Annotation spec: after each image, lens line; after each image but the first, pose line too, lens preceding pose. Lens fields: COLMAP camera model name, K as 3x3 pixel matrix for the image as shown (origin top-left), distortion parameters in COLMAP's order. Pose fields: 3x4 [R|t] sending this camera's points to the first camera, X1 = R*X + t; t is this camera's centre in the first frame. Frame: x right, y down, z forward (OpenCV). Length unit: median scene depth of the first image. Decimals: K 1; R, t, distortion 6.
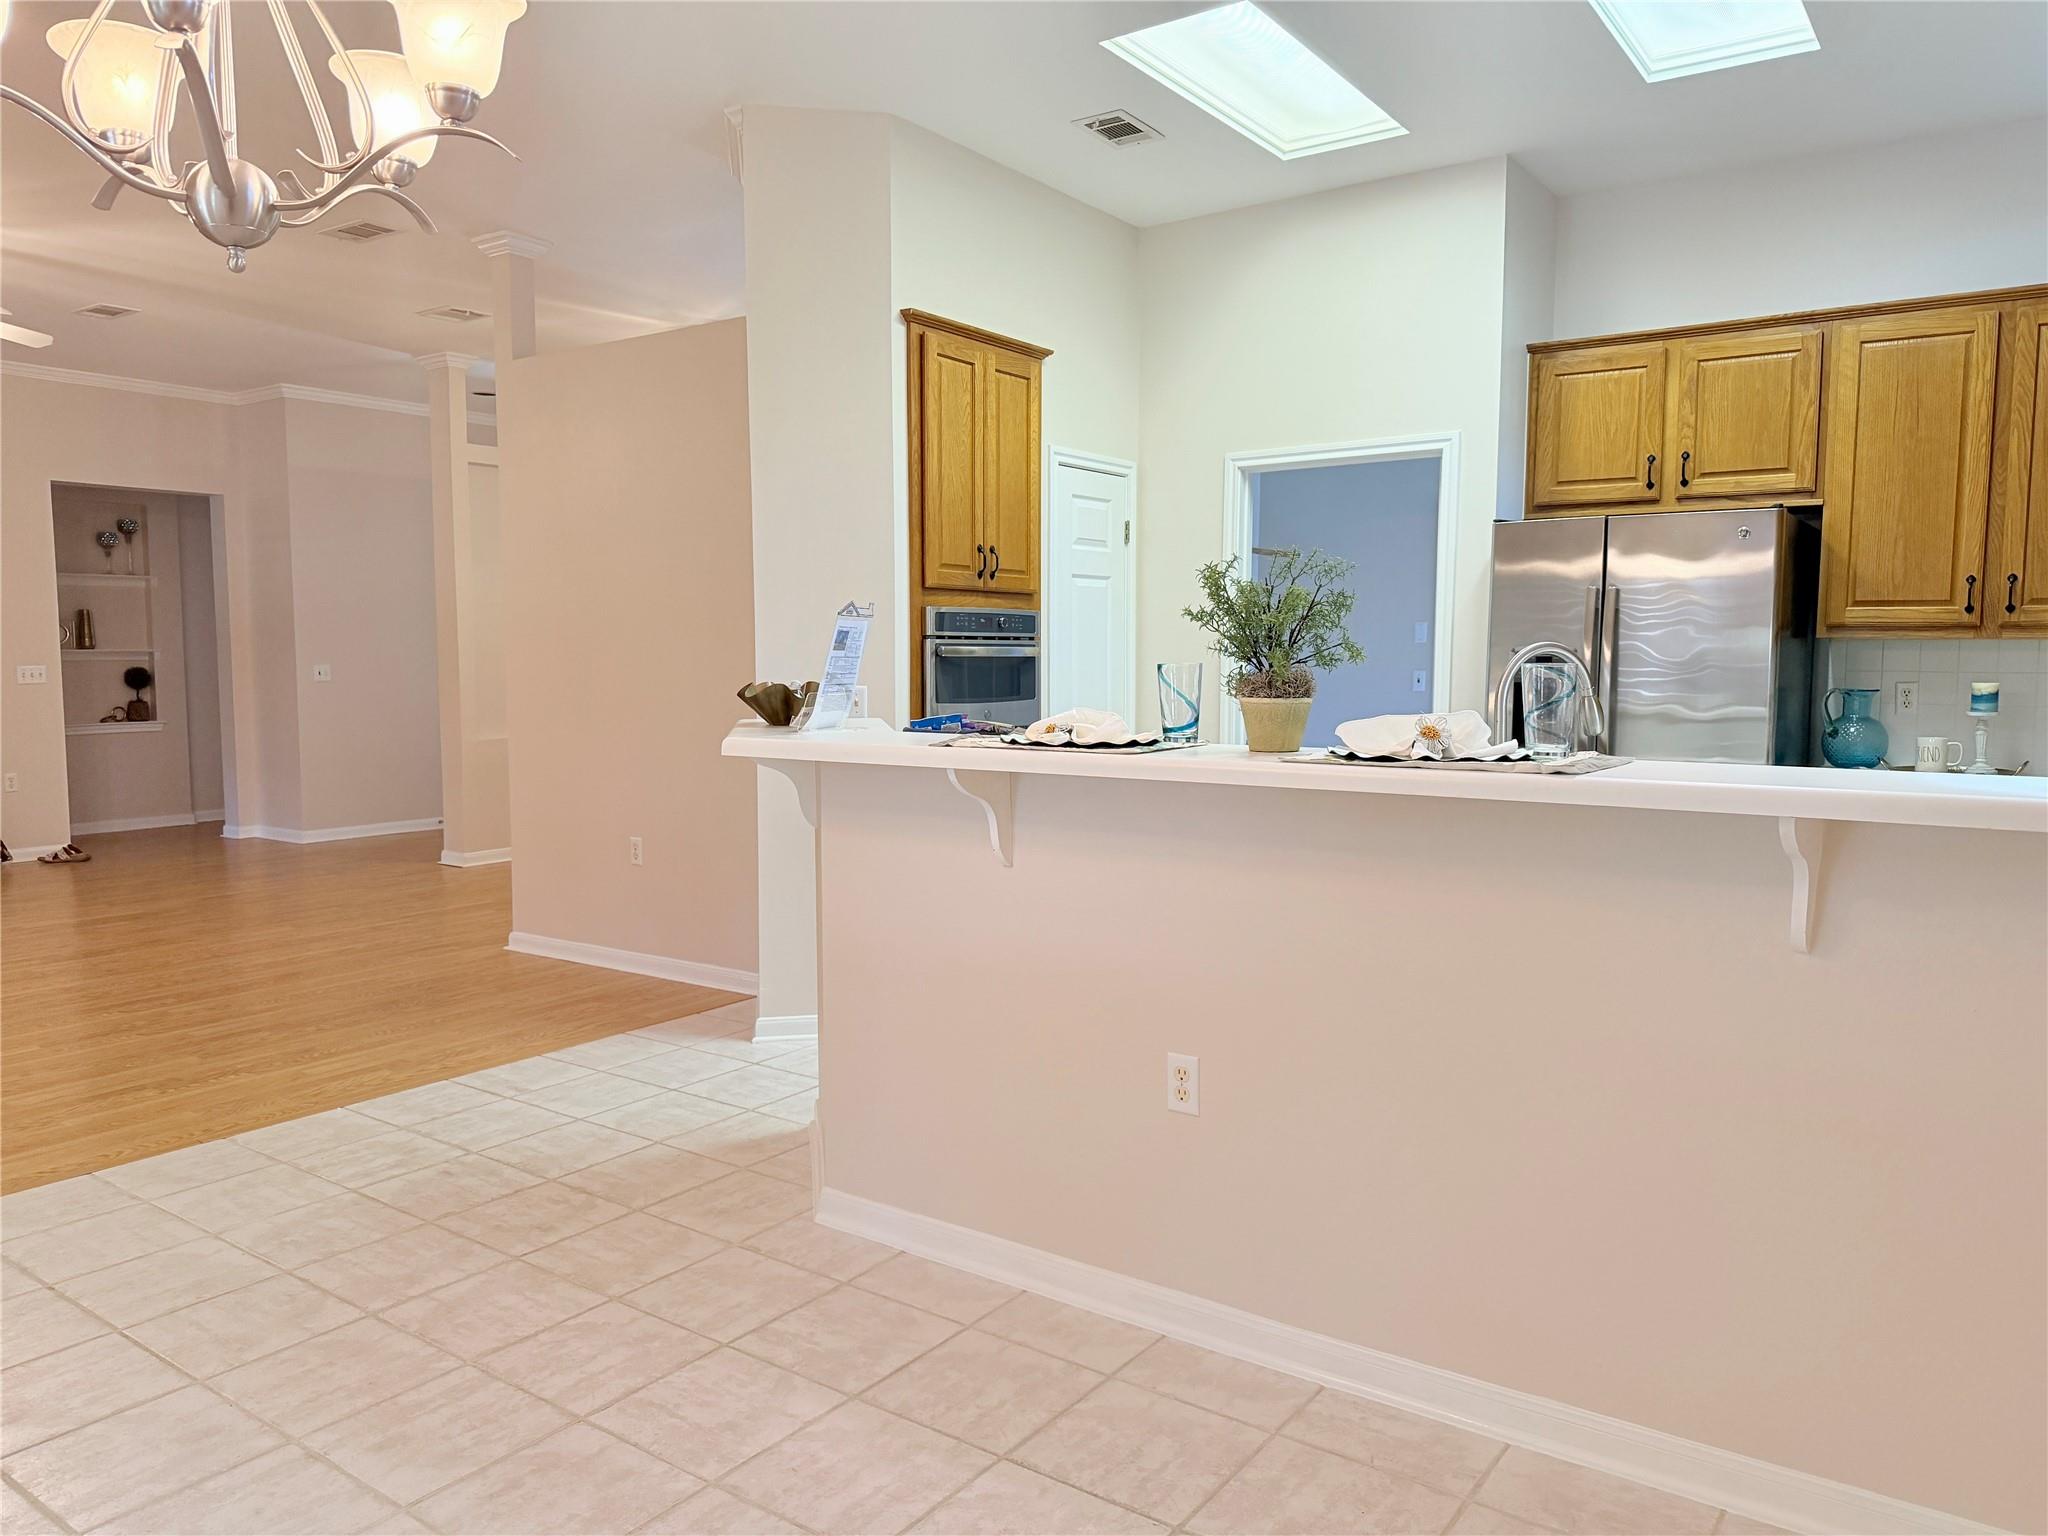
lens RADIAL K [[1438.3, 0, 1017.4], [0, 1438.3, 763.3], [0, 0, 1]] dist [0.036903, -0.052225]
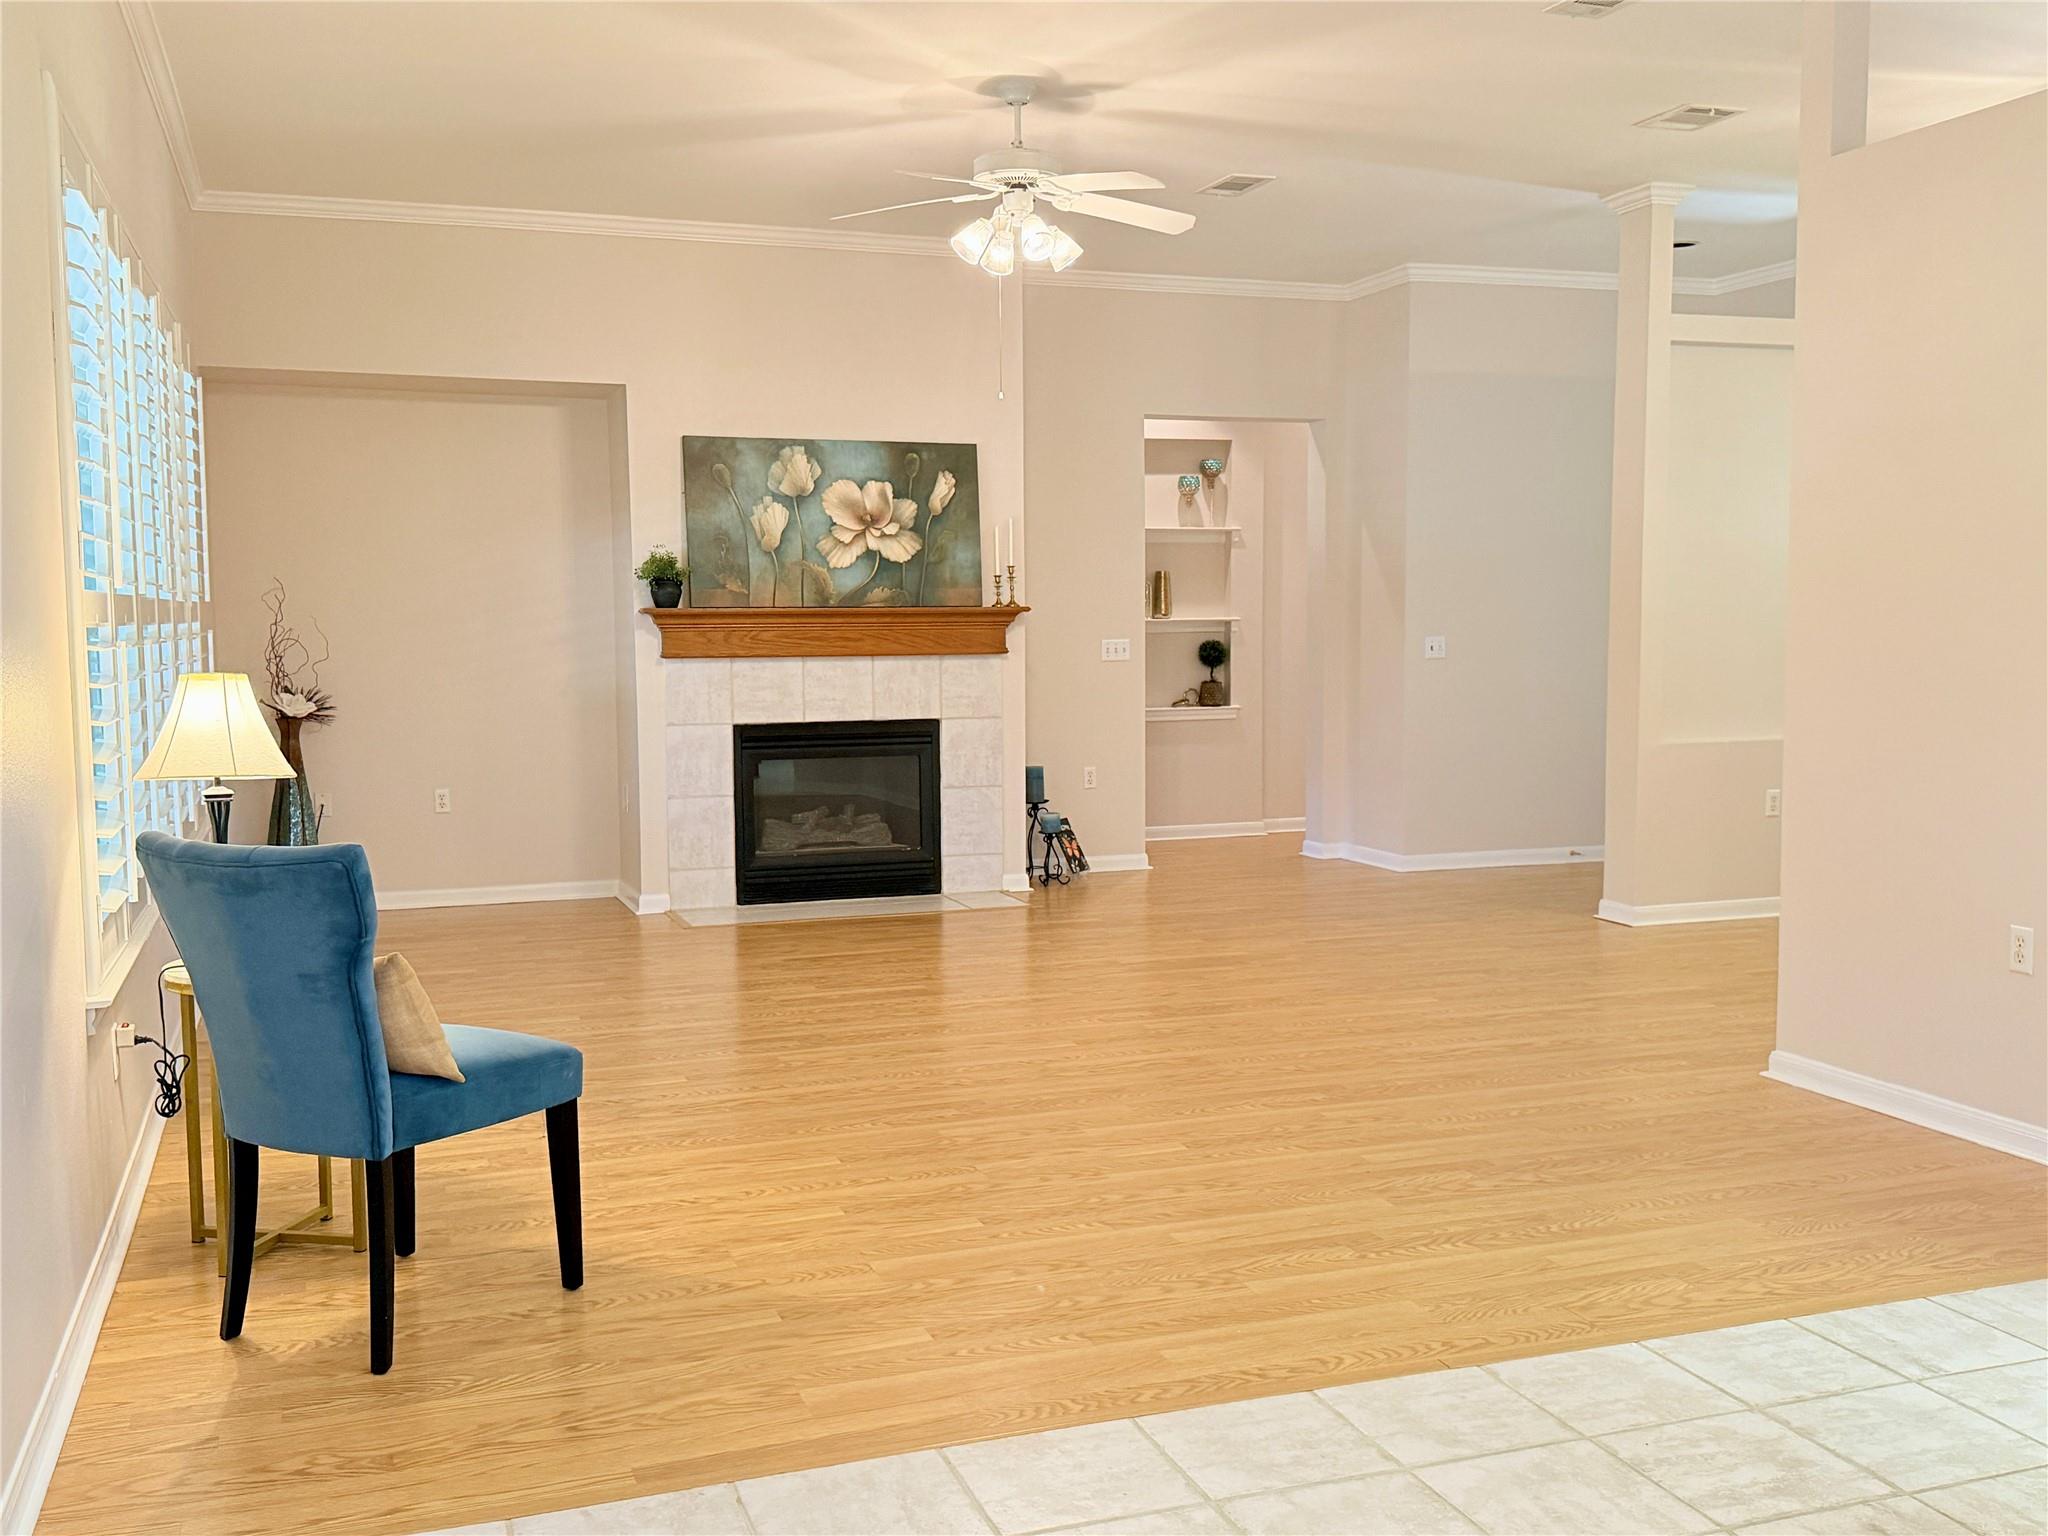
lens RADIAL K [[1908.3, 0, 1026.8], [0, 1908.3, 767.5], [0, 0, 1]] dist [0.110864, -0.235330]
pose [[0.820528, 0.036754, -0.570423, -0.153064], [-0.035512, 0.999281, 0.013305, -0.010403], [0.570501, 0.009340, 0.821243, 0.110249]]
